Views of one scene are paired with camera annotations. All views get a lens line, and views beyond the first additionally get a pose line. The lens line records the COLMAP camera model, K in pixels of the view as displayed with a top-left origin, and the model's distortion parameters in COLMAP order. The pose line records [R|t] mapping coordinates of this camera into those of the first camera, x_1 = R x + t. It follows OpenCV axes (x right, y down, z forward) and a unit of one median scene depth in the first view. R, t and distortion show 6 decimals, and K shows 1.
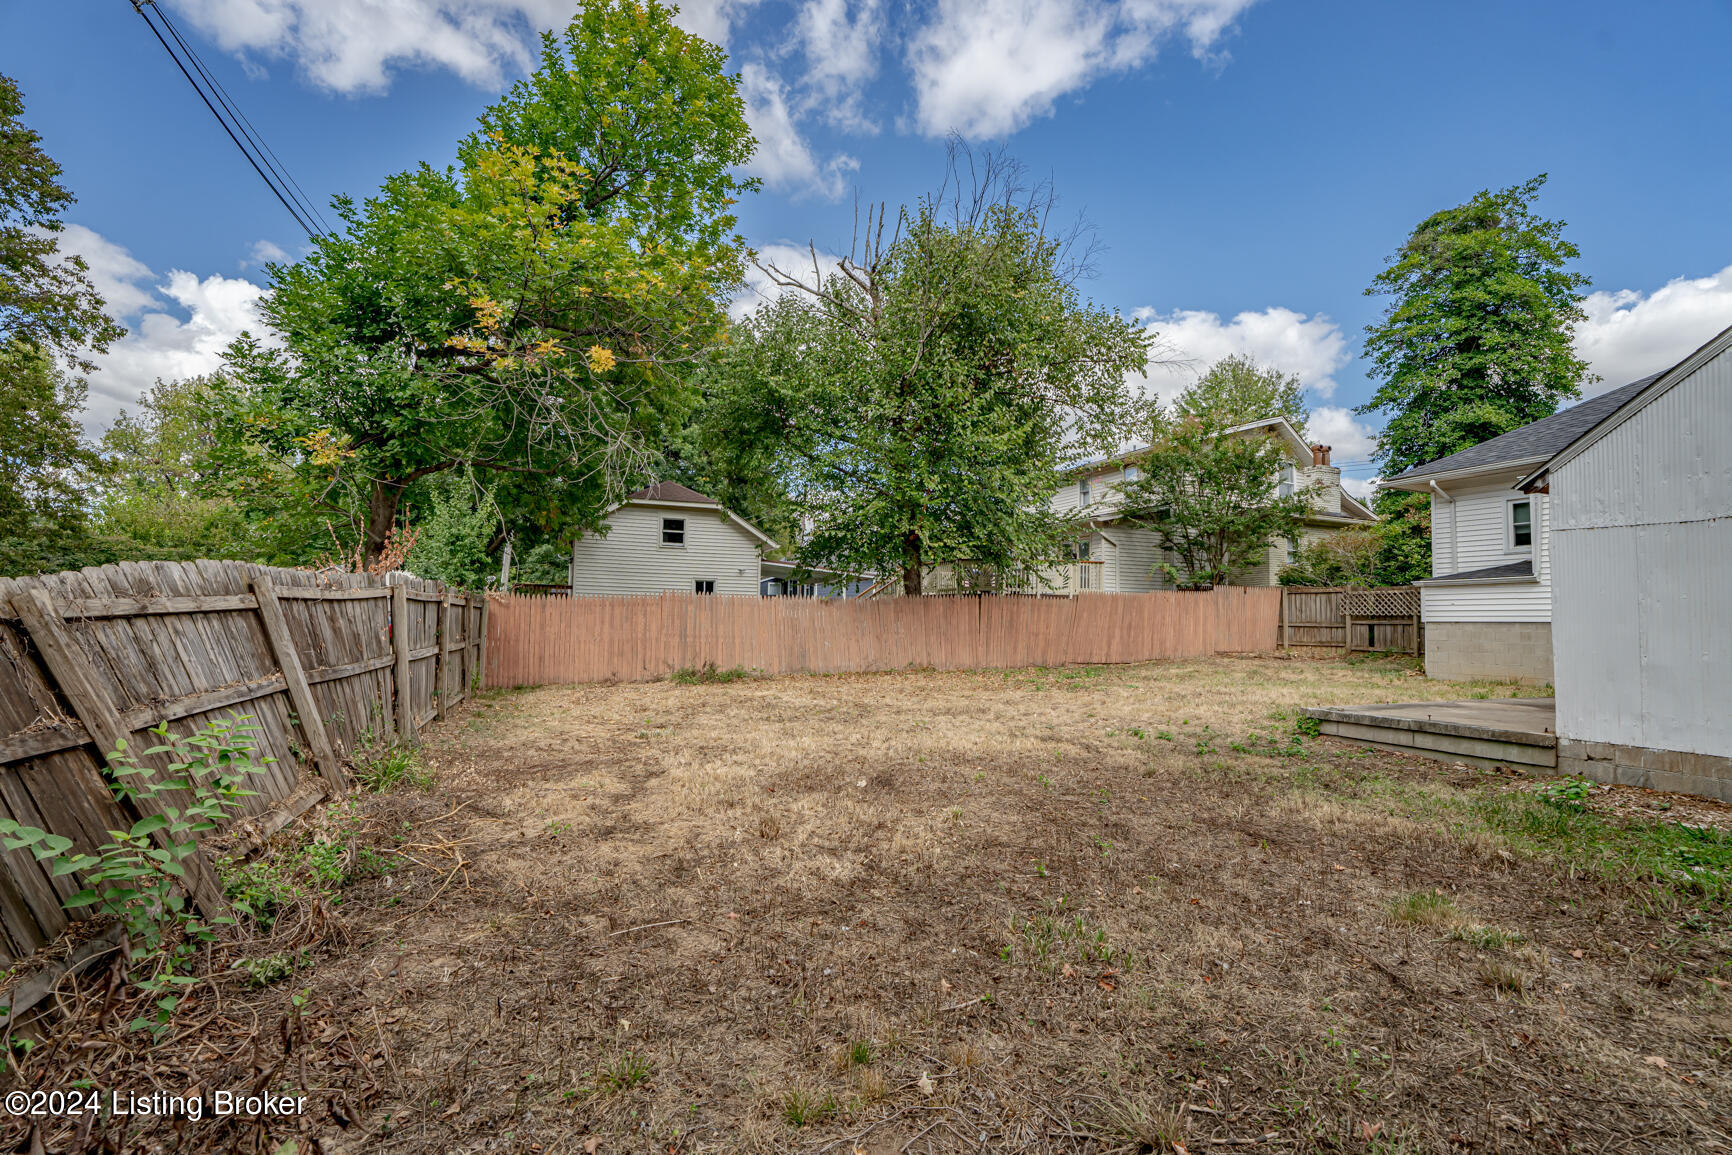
lens RADIAL K [[819.5, 0, 866.0], [0, 819.5, 577.5], [0, 0, 1]] dist [-0.056860, 0.032087]
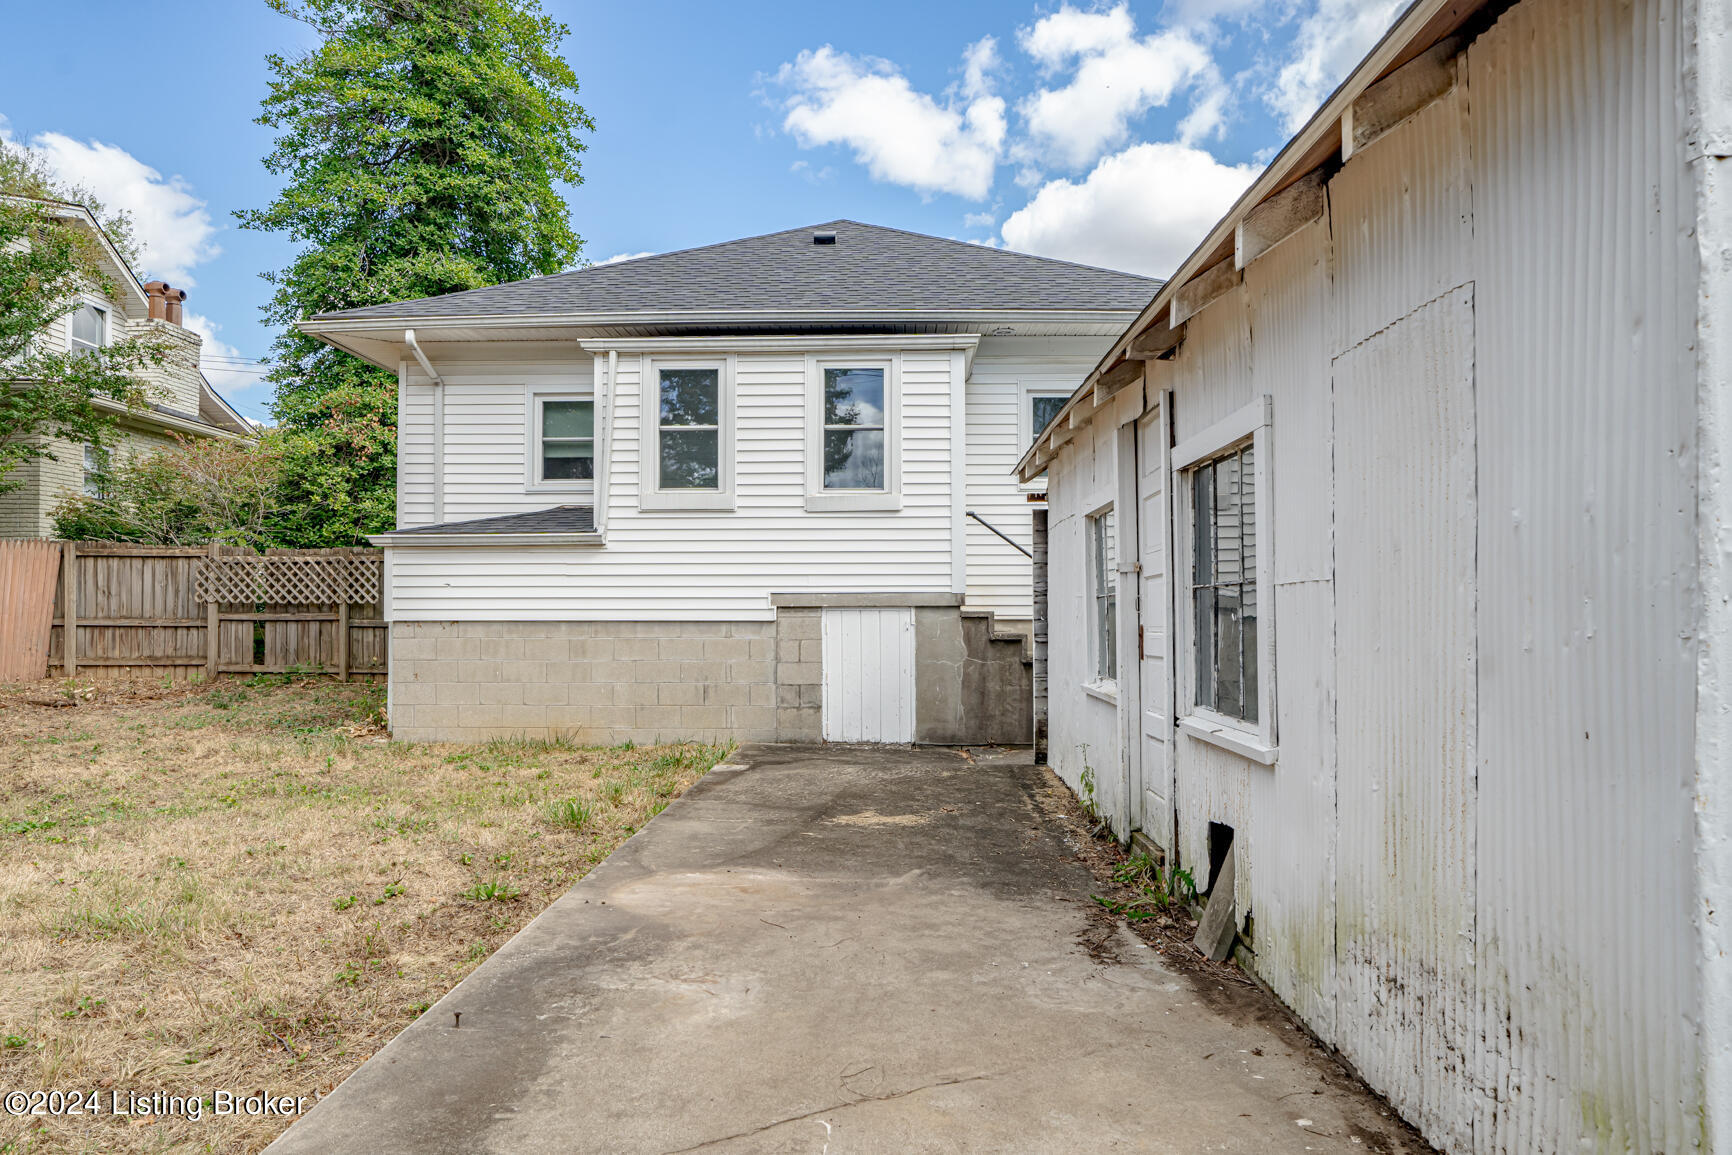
lens RADIAL K [[992.3, 0, 898.6], [0, 992.3, 596.0], [0, 0, 1]] dist [-0.029813, 0.000624]
pose [[0.395299, 0.000795, 0.918552, 0.213653], [-0.044356, 0.998850, 0.018224, 0.012827], [-0.917481, -0.047947, 0.394879, 0.378096]]
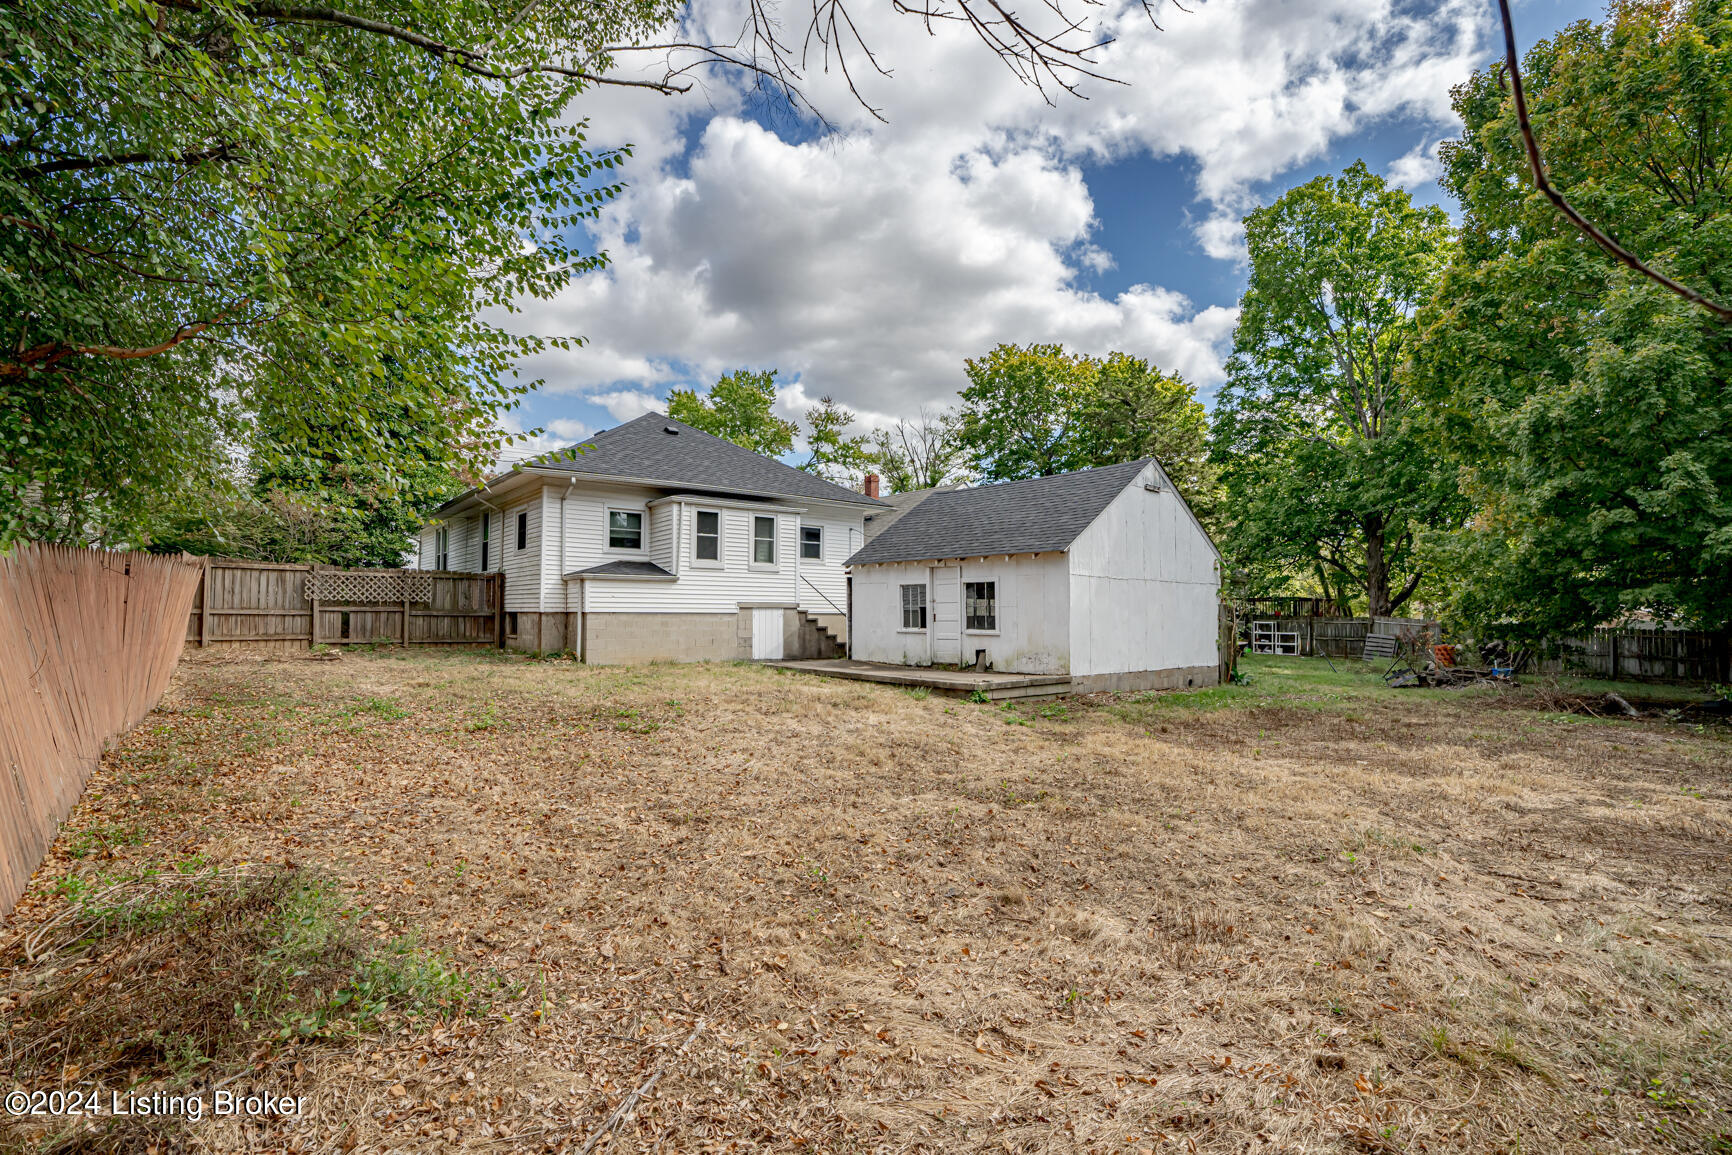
lens RADIAL K [[819.5, 0, 866.0], [0, 819.5, 577.5], [0, 0, 1]] dist [-0.056860, 0.032087]
pose [[-0.288967, 0.023251, 0.957057, -0.331353], [-0.063345, 0.997050, -0.043349, 0.024955], [-0.955241, -0.073151, -0.286642, 0.727153]]
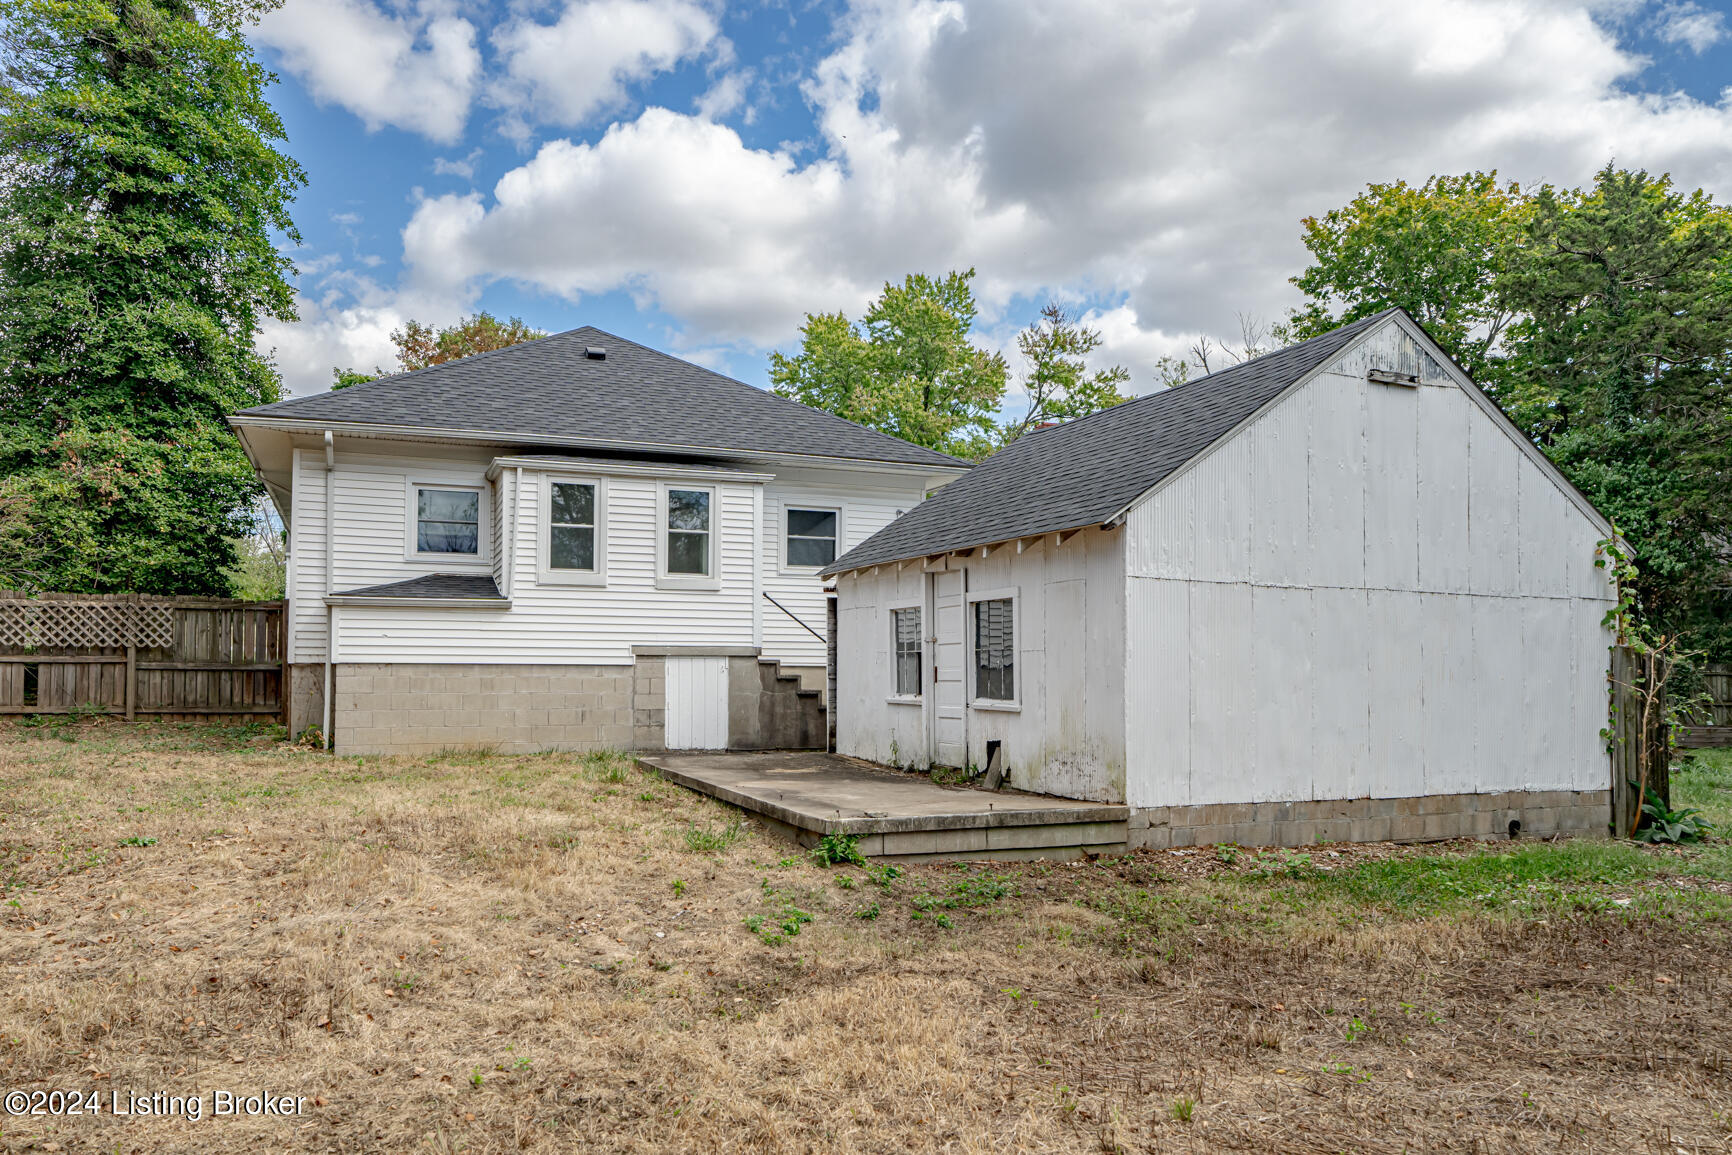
lens RADIAL K [[1255.4, 0, 850.1], [0, 1255.4, 604.4], [0, 0, 1]] dist [-0.004839, 0.028557]
pose [[0.014102, 0.033452, 0.999341, -0.190225], [-0.062687, 0.997504, -0.032506, 0.013282], [-0.997934, -0.062187, 0.016164, 0.453478]]
